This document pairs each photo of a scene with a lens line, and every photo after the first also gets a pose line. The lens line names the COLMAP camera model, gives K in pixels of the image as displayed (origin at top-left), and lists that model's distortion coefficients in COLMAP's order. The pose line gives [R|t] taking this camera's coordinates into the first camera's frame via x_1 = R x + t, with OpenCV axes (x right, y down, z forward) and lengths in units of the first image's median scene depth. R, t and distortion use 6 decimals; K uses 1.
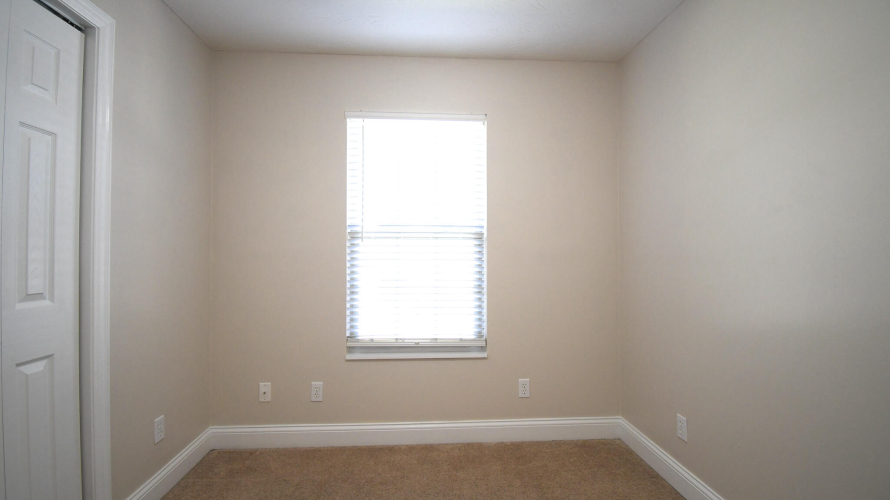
lens RADIAL K [[391.4, 0, 444.8], [0, 391.4, 245.4], [0, 0, 1]] dist [0.010030, -0.018999]
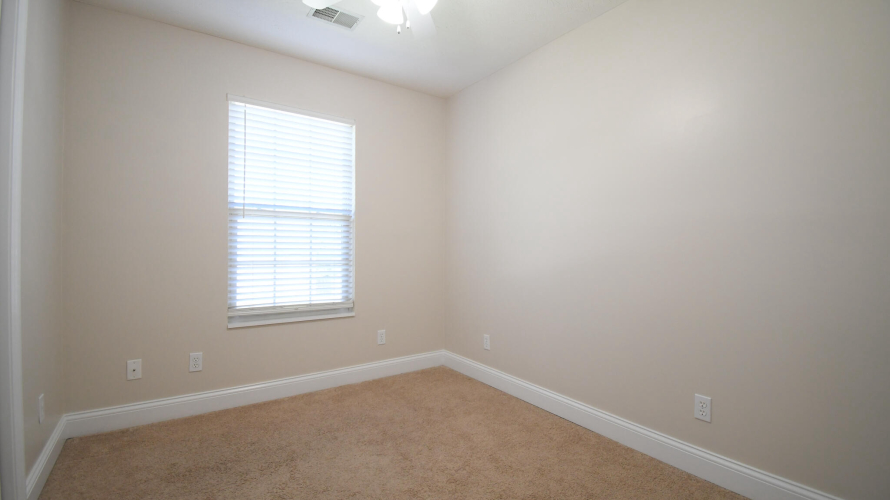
lens RADIAL K [[391.4, 0, 443.9], [0, 391.4, 249.1], [0, 0, 1]] dist [0.010030, -0.018999]
pose [[0.850721, 0.004118, 0.525601, -0.307011], [-0.015995, 0.999709, 0.018056, 0.046670], [-0.525374, -0.023767, 0.850539, -0.206457]]
